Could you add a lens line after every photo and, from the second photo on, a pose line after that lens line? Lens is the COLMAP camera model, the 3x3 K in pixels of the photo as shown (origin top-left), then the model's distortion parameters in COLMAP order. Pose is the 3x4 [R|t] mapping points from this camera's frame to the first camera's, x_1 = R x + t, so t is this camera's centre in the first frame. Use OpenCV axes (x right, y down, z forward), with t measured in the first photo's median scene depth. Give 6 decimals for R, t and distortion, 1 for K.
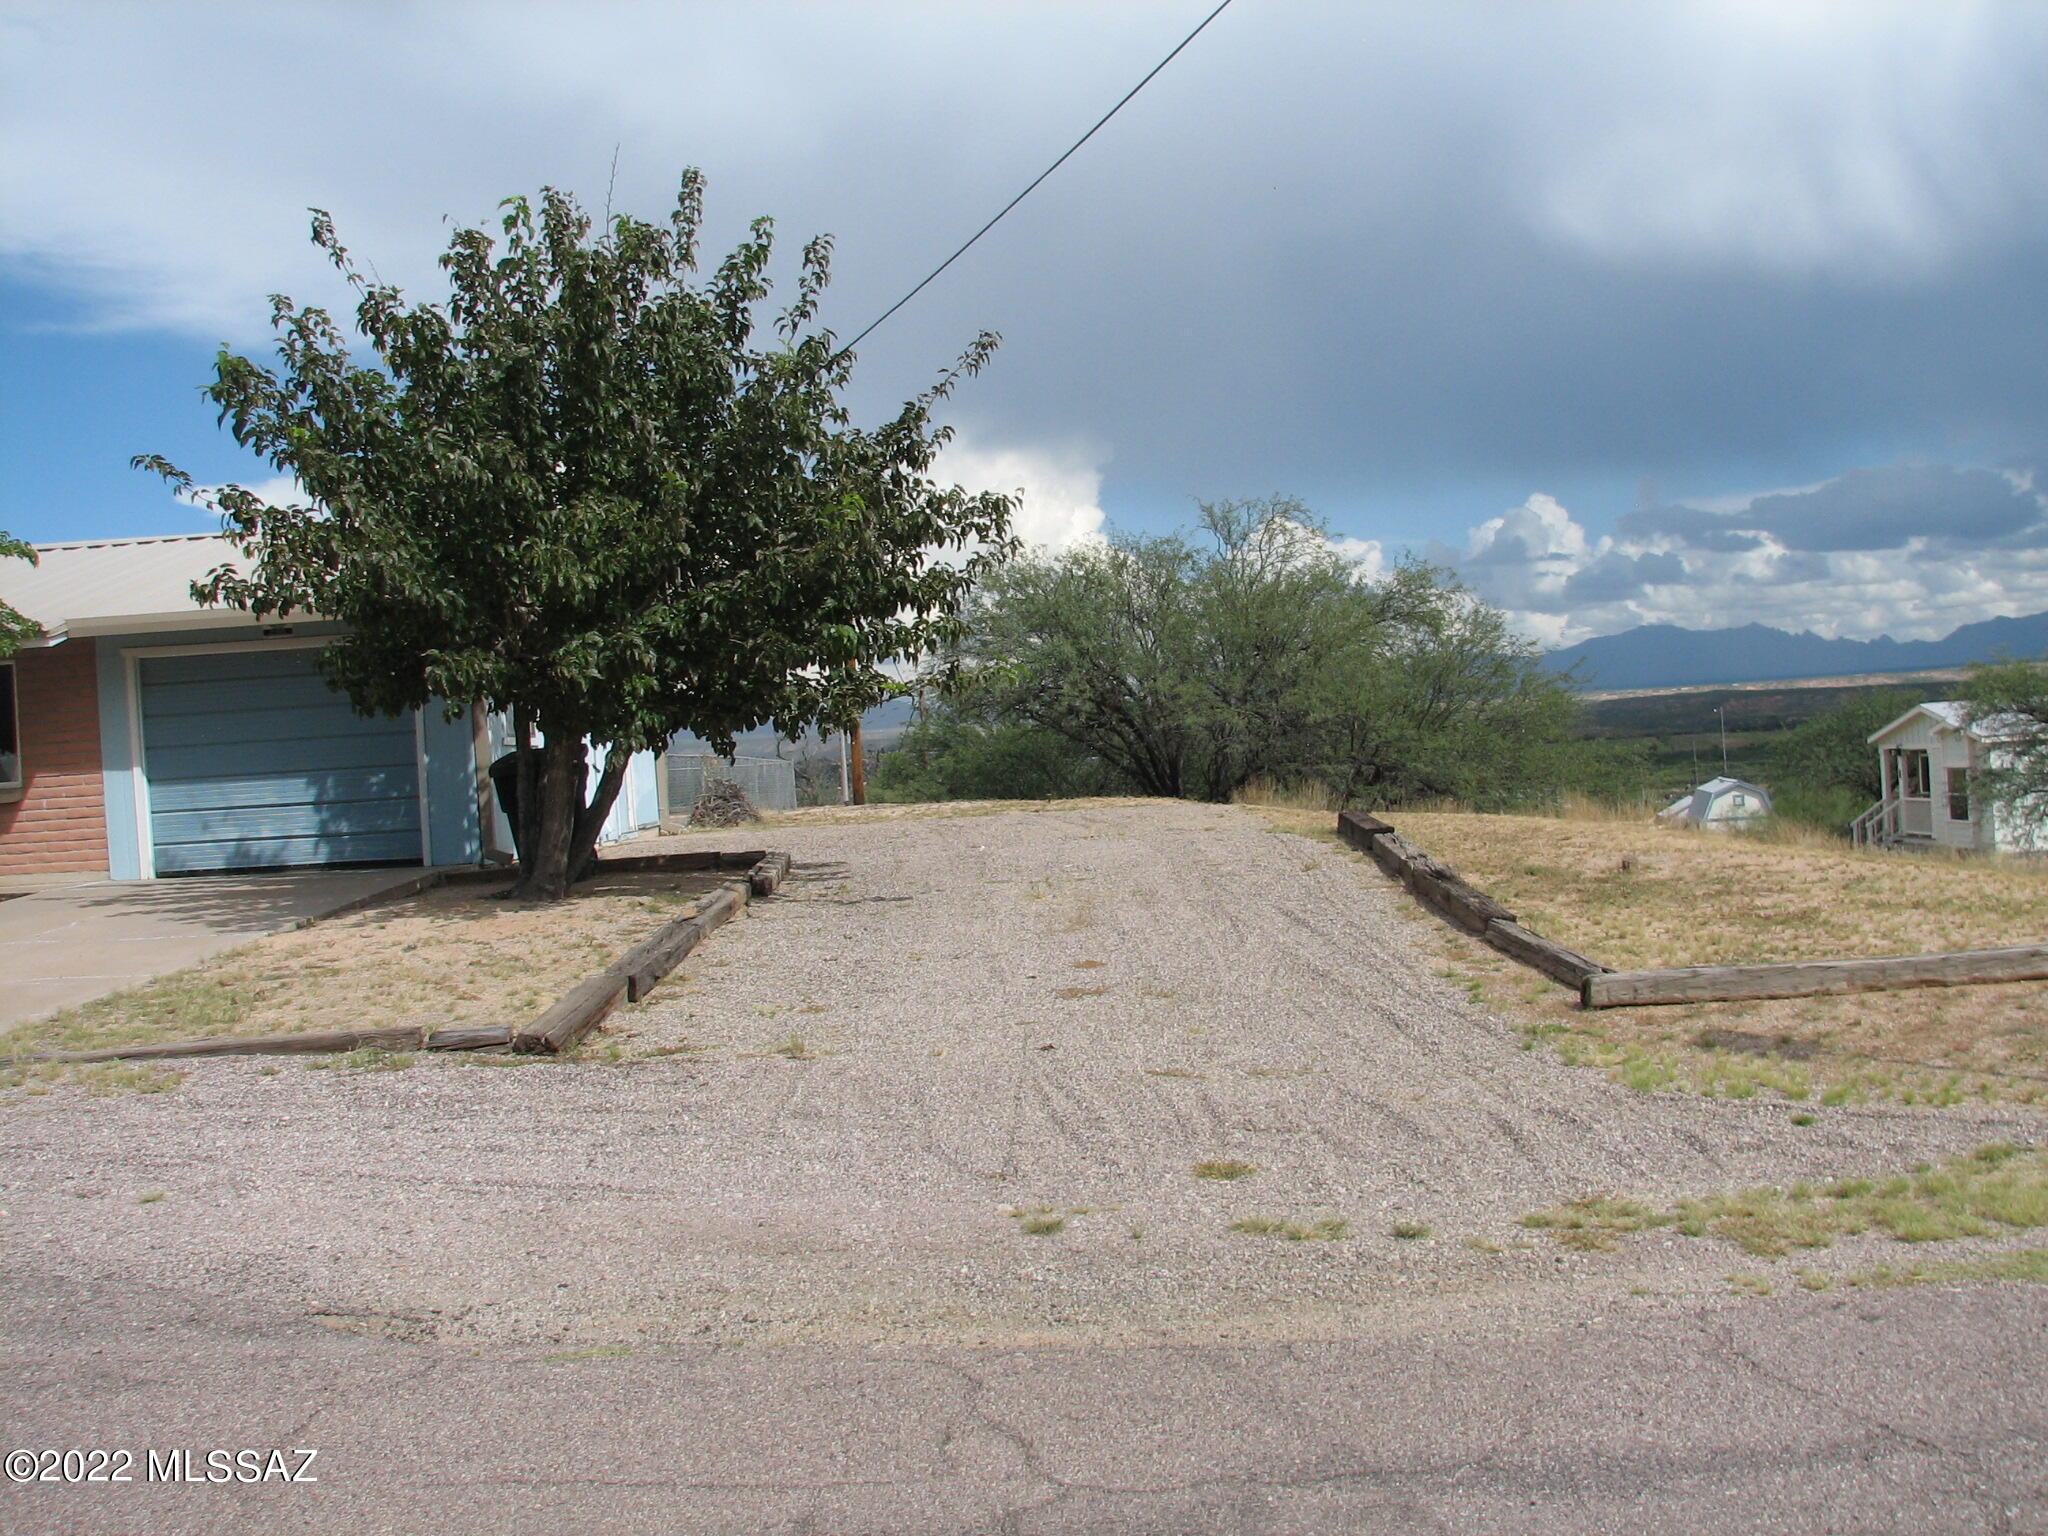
lens RADIAL K [[2215.7, 0, 996.5], [0, 2215.7, 721.2], [0, 0, 1]] dist [-0.117647, 0.000000]
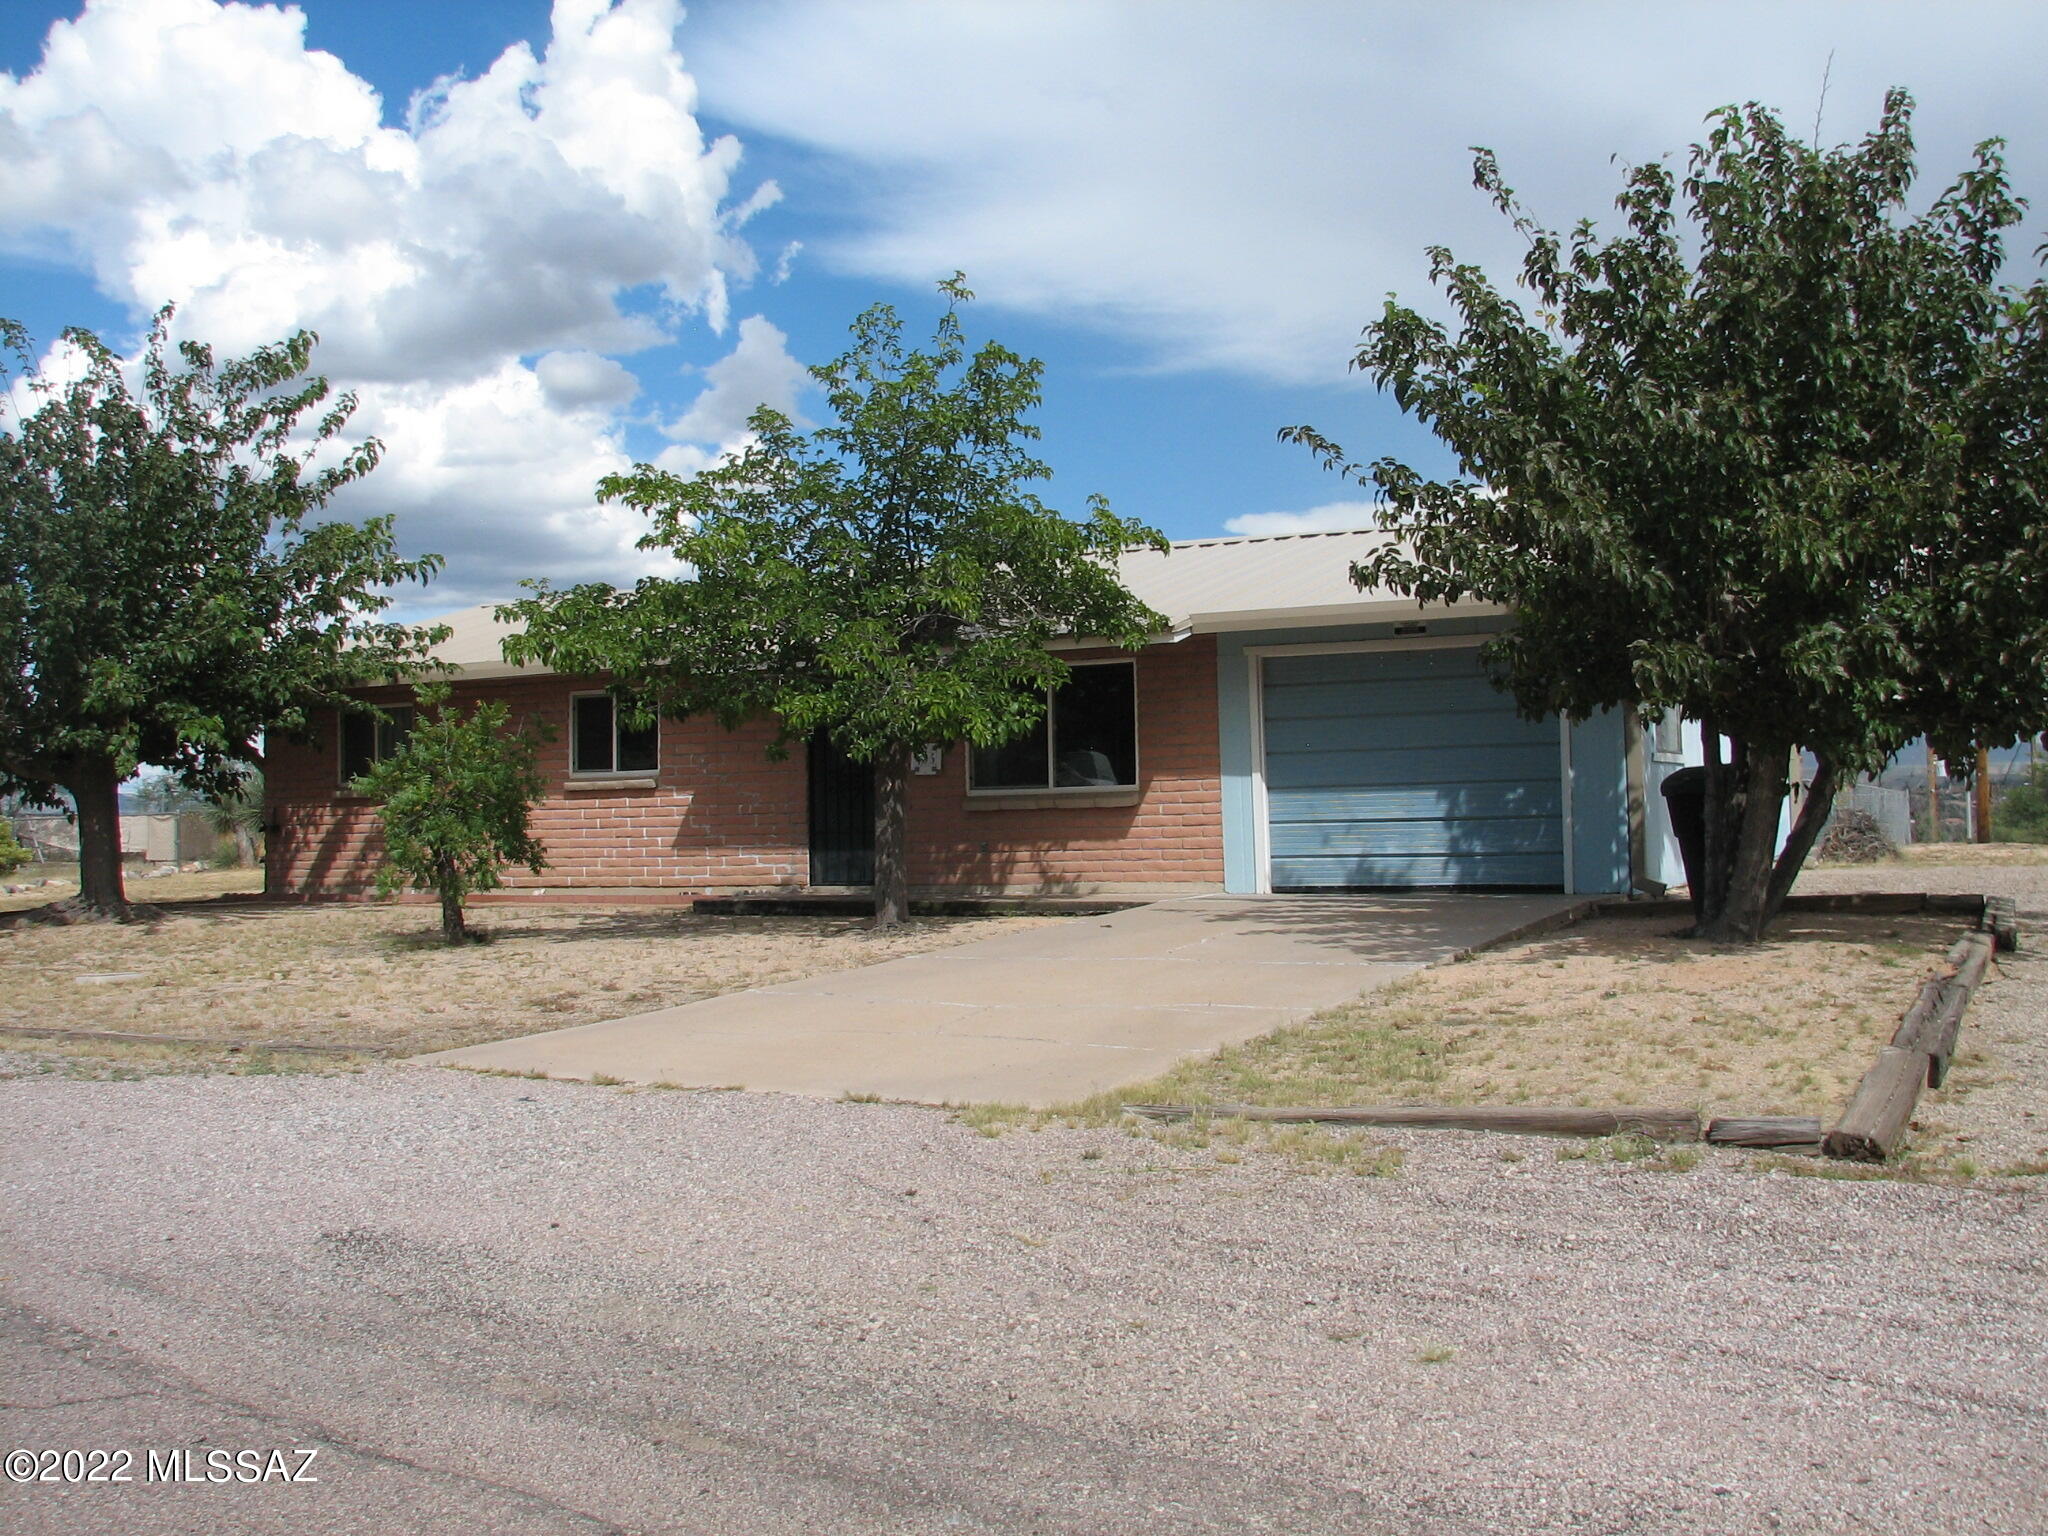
lens RADIAL K [[2215.7, 0, 1031.8], [0, 2215.7, 772.9], [0, 0, 1]] dist [-0.117647, 0.000000]
pose [[0.900656, 0.029908, -0.433502, -0.088575], [-0.024298, 0.999534, 0.018476, 0.007150], [0.433853, -0.006107, 0.900963, 0.126151]]
